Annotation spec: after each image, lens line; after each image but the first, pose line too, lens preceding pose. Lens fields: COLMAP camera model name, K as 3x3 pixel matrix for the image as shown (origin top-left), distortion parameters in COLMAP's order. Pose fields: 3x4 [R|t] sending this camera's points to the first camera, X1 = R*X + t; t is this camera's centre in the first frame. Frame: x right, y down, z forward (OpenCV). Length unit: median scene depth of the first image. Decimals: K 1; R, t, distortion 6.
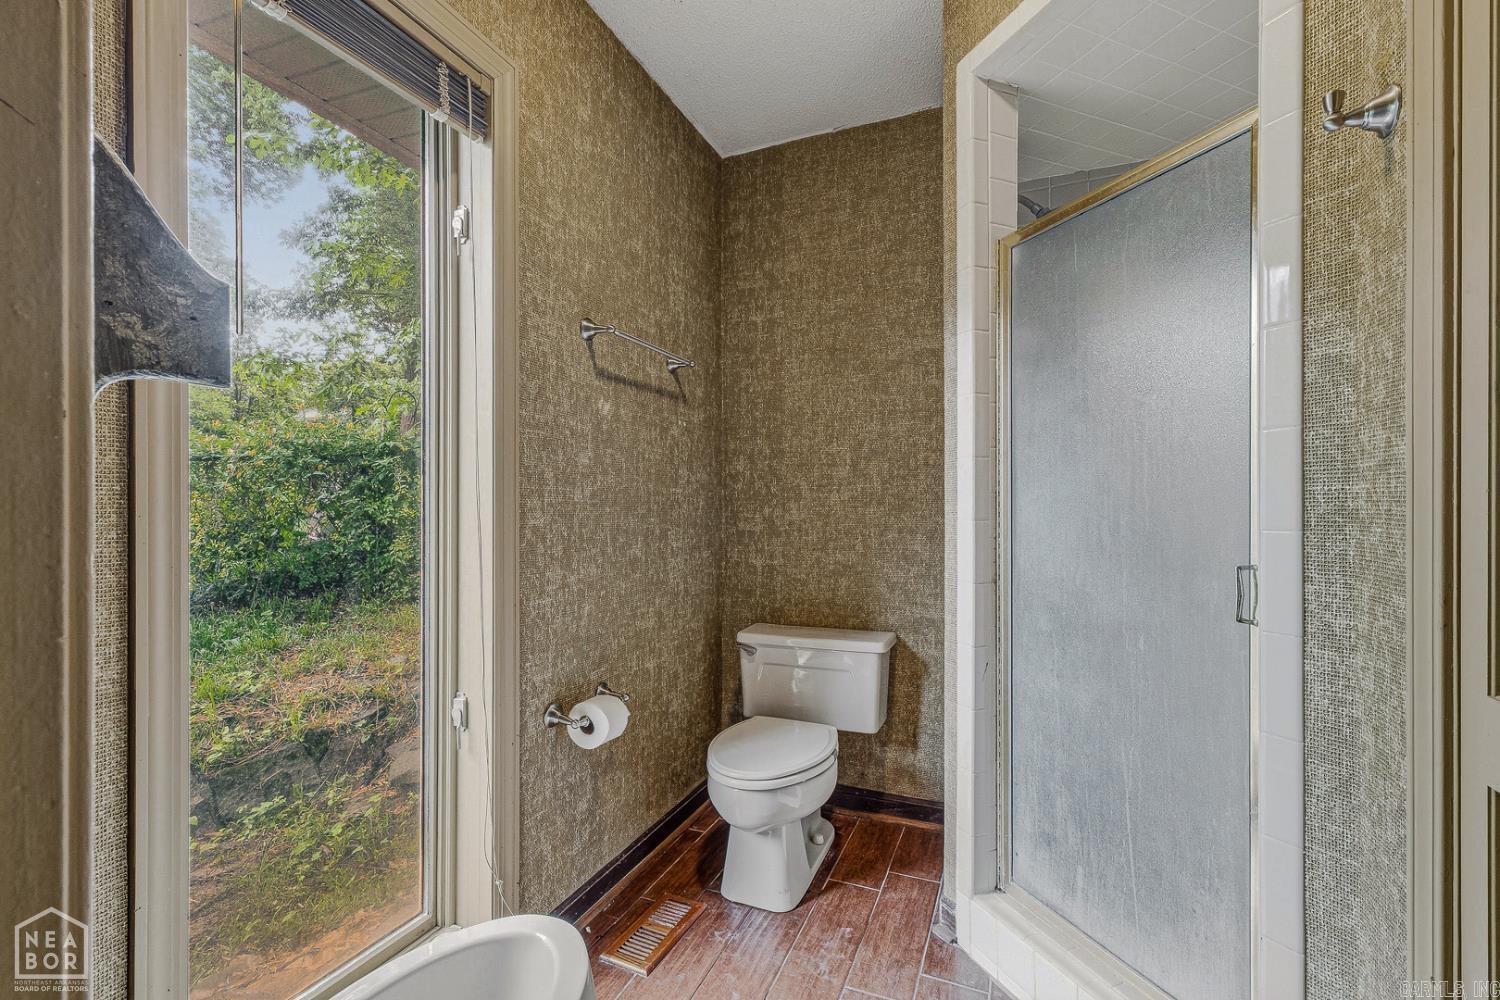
lens RADIAL K [[641.8, 0, 749.9], [0, 641.8, 508.9], [0, 0, 1]] dist [0.001138, 0.000459]
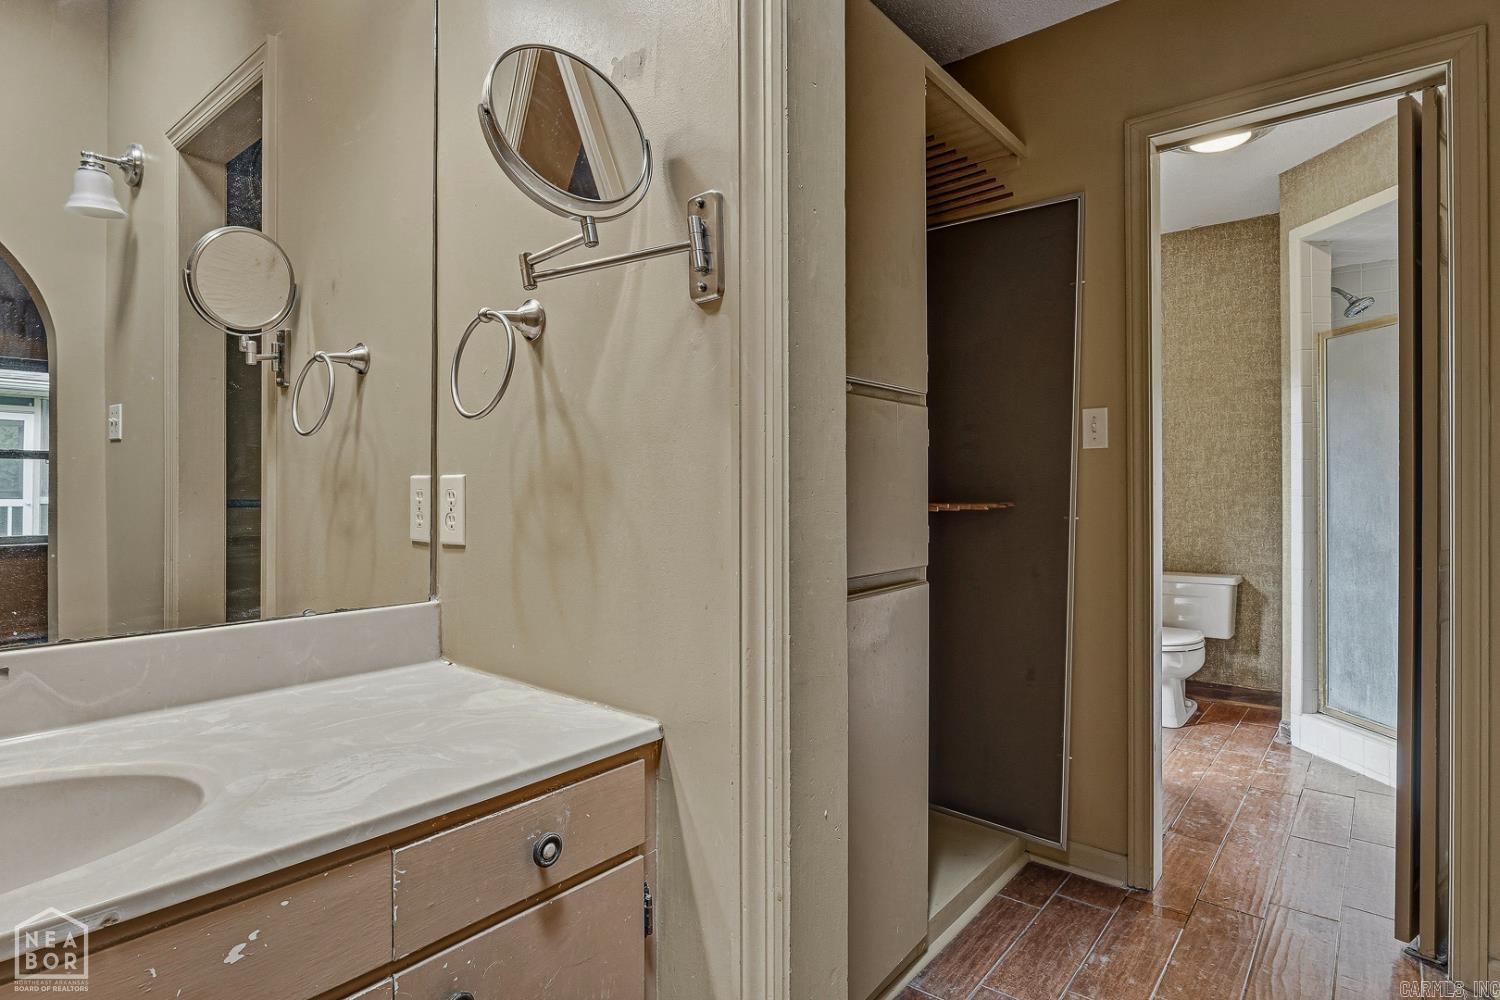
lens RADIAL K [[776.6, 0, 752.3], [0, 776.6, 488.3], [0, 0, 1]] dist [-0.005645, -0.000104]
pose [[0.957508, -0.002507, -0.288397, -0.332092], [0.002236, 0.999997, -0.001266, -0.003804], [0.288399, 0.000567, 0.957510, -1.011648]]
